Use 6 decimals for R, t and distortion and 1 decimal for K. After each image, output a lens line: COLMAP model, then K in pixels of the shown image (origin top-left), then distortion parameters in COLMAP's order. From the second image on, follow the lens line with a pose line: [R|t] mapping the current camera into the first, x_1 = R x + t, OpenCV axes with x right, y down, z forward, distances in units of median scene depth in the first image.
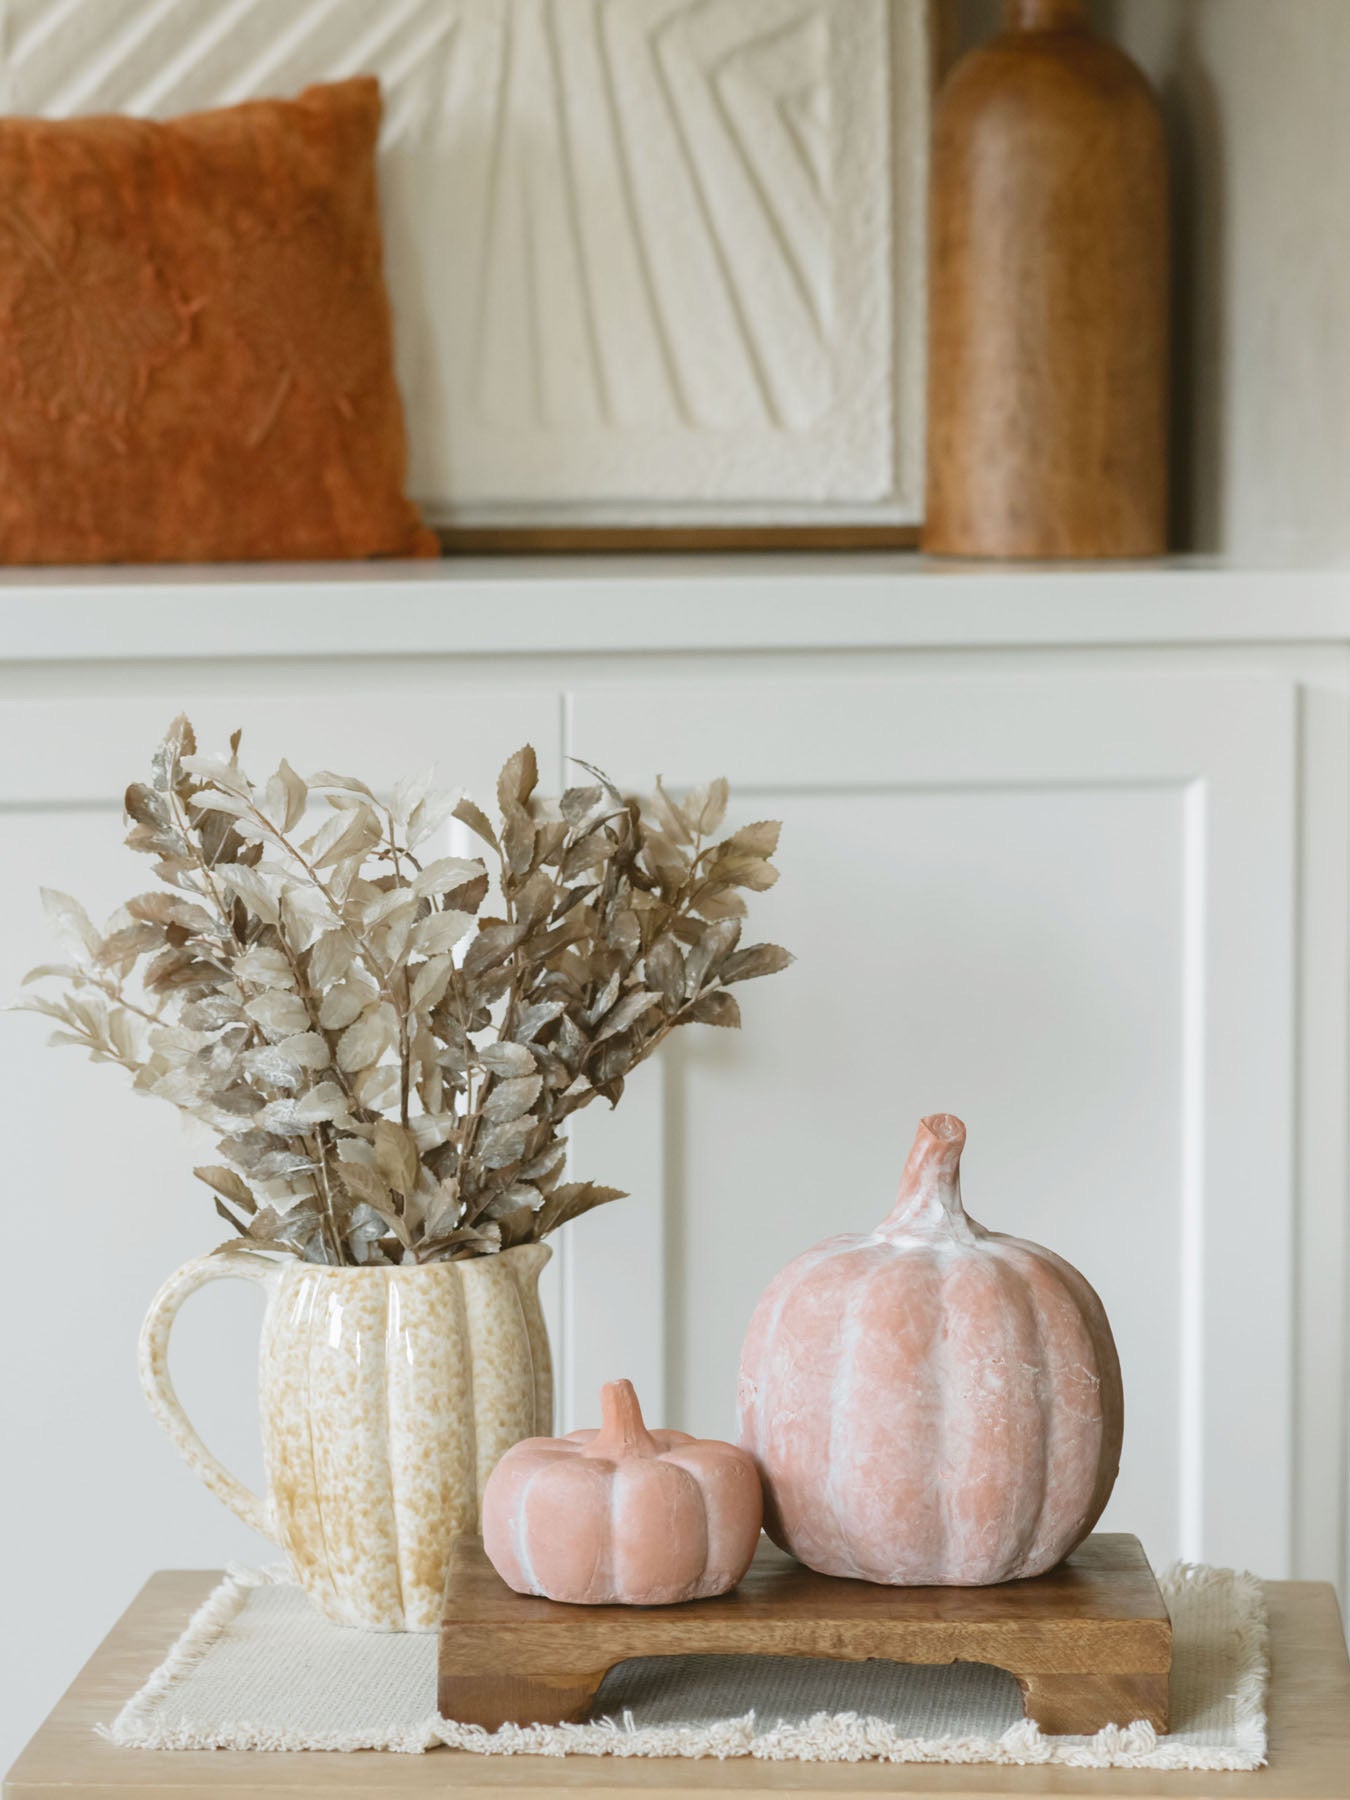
lens RADIAL K [[2836.9, 0, 675.0], [0, 2836.9, 900.0], [0, 0, 1]] dist [-0.201931, 0.027223]
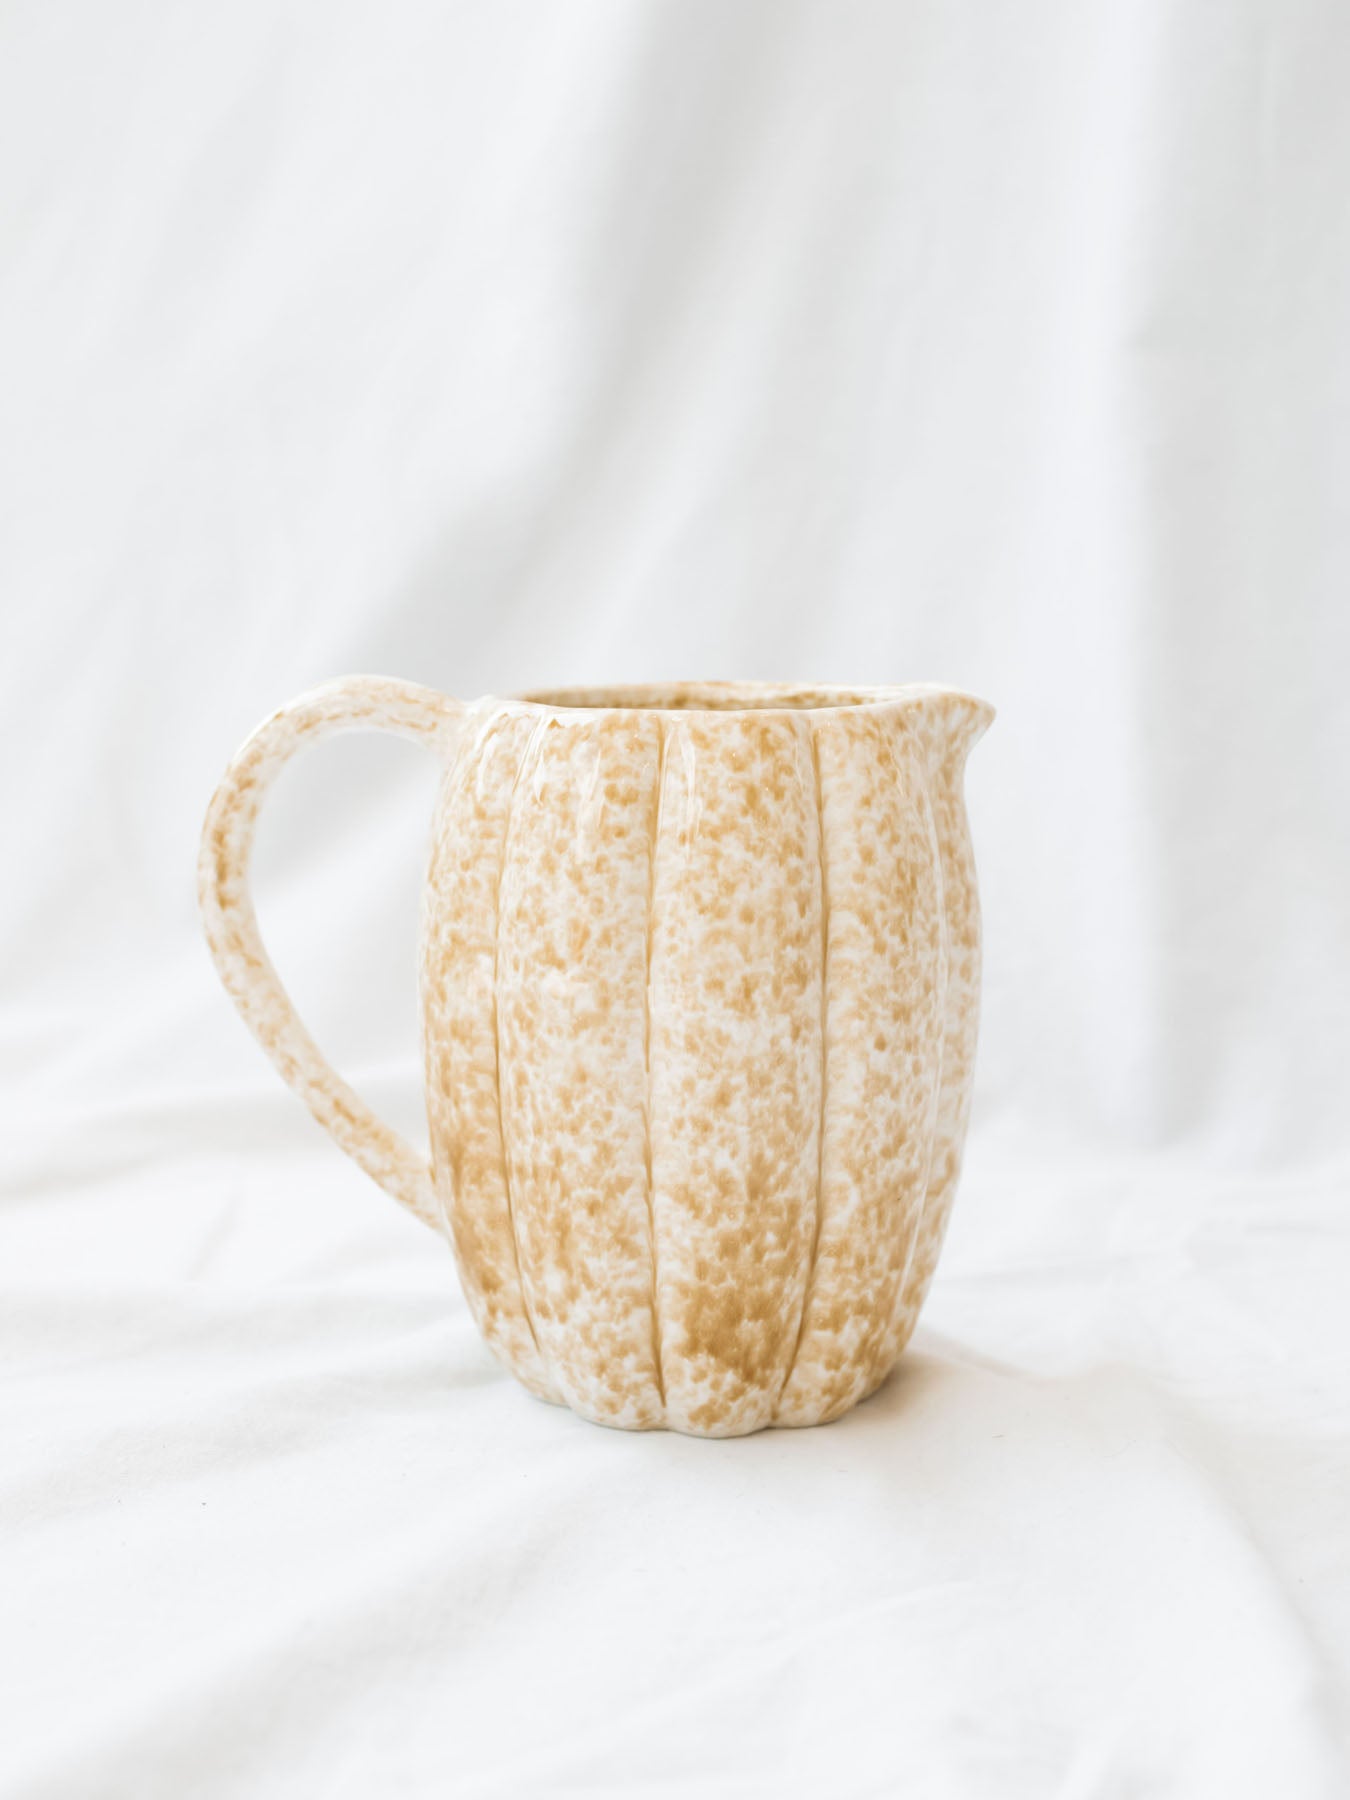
lens RADIAL K [[2836.9, 0, 675.0], [0, 2836.9, 900.0], [0, 0, 1]] dist [-0.201931, 0.027223]
pose [[0.990466, 0.064878, -0.121526, -0.038799], [-0.045778, 0.987035, 0.153837, 0.087213], [0.129931, -0.146807, 0.980595, 0.517017]]
